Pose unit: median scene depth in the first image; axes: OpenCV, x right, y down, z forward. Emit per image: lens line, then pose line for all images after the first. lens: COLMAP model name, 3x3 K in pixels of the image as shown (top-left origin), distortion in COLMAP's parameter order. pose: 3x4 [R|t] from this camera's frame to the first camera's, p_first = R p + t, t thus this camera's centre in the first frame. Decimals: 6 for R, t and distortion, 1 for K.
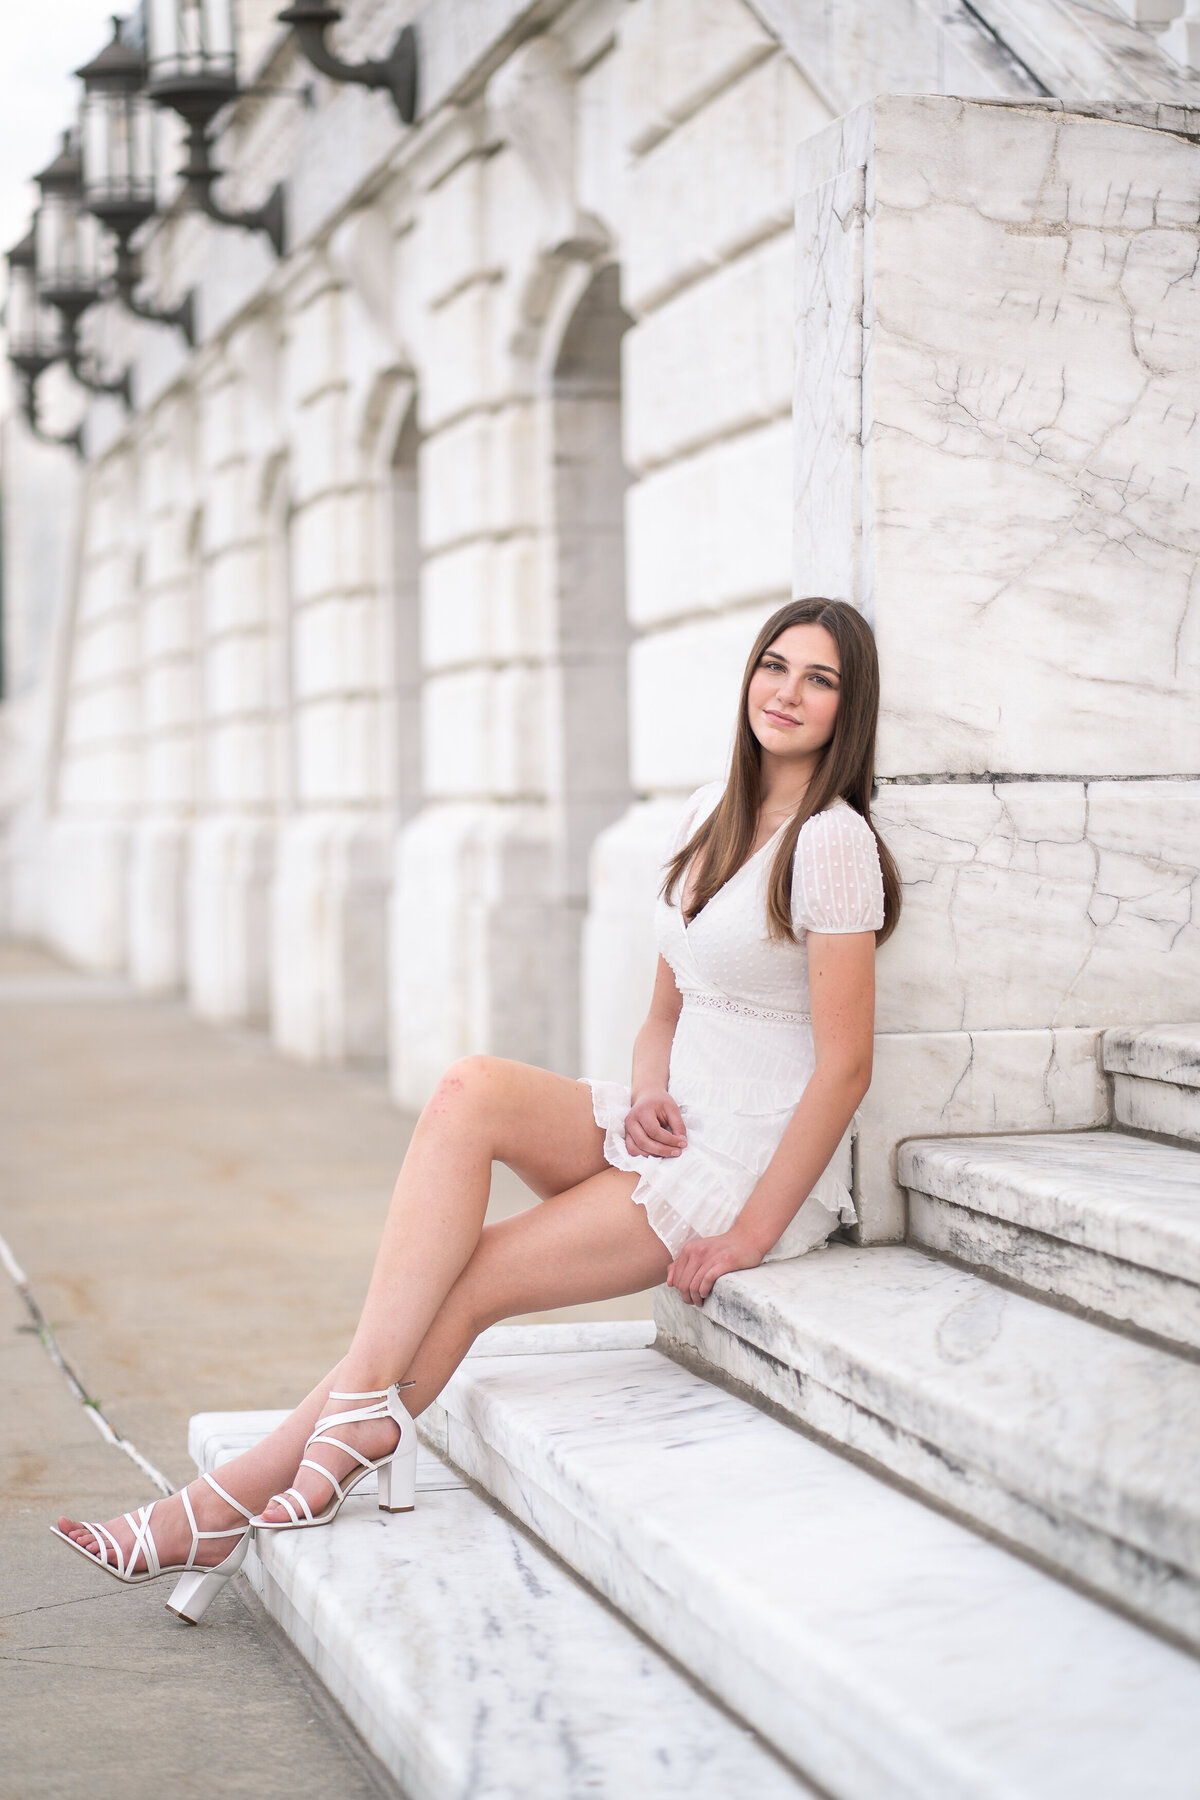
lens RADIAL K [[4506.5, 0, 600.0], [0, 4506.5, 900.0], [0, 0, 1]] dist [0.063124, -1.748545]
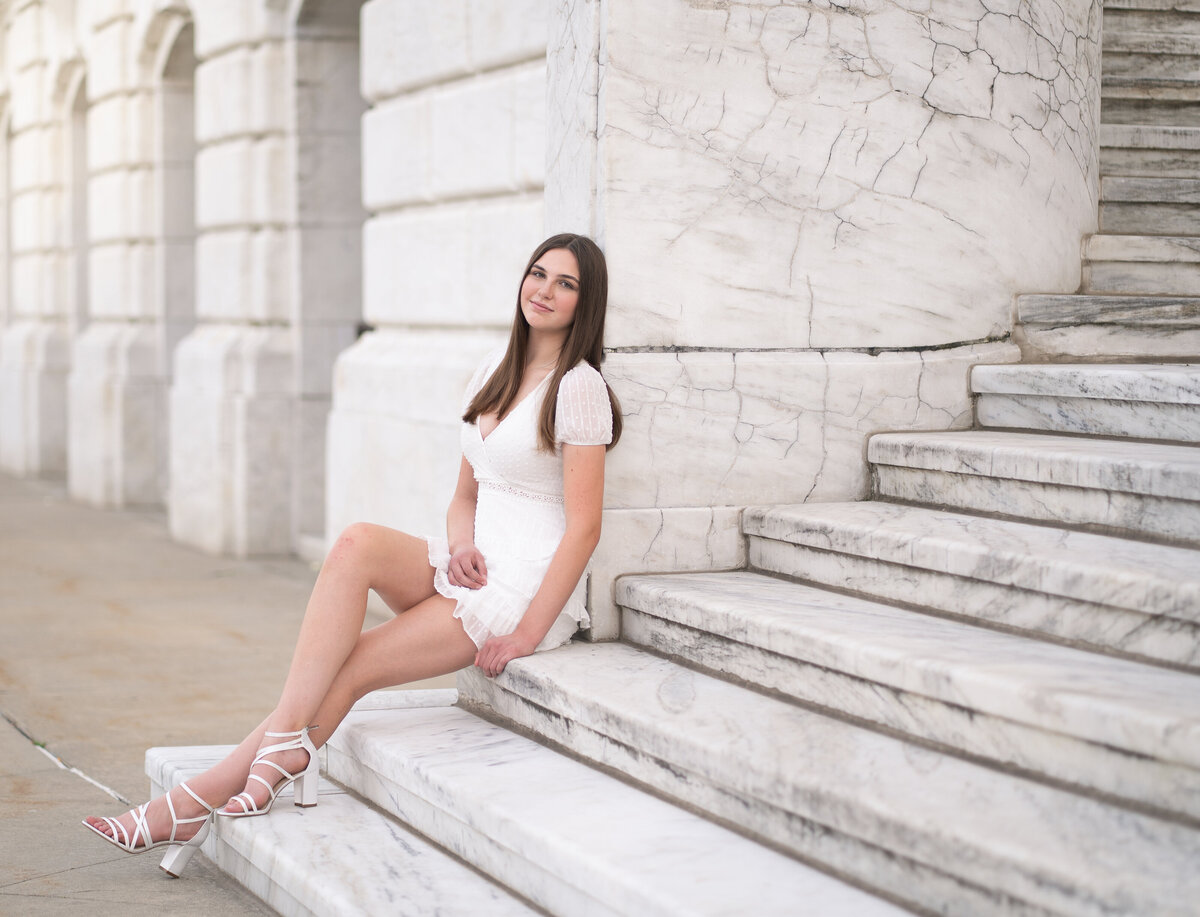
lens RADIAL K [[3357.4, 0, 600.0], [0, 3357.4, 458.5], [0, 0, 1]] dist [-0.008067, -0.189295]
pose [[0.995026, 0.010316, 0.099078, -0.057605], [-0.012584, 0.999672, 0.022292, -0.014751], [-0.098816, -0.023428, 0.994830, -0.180734]]
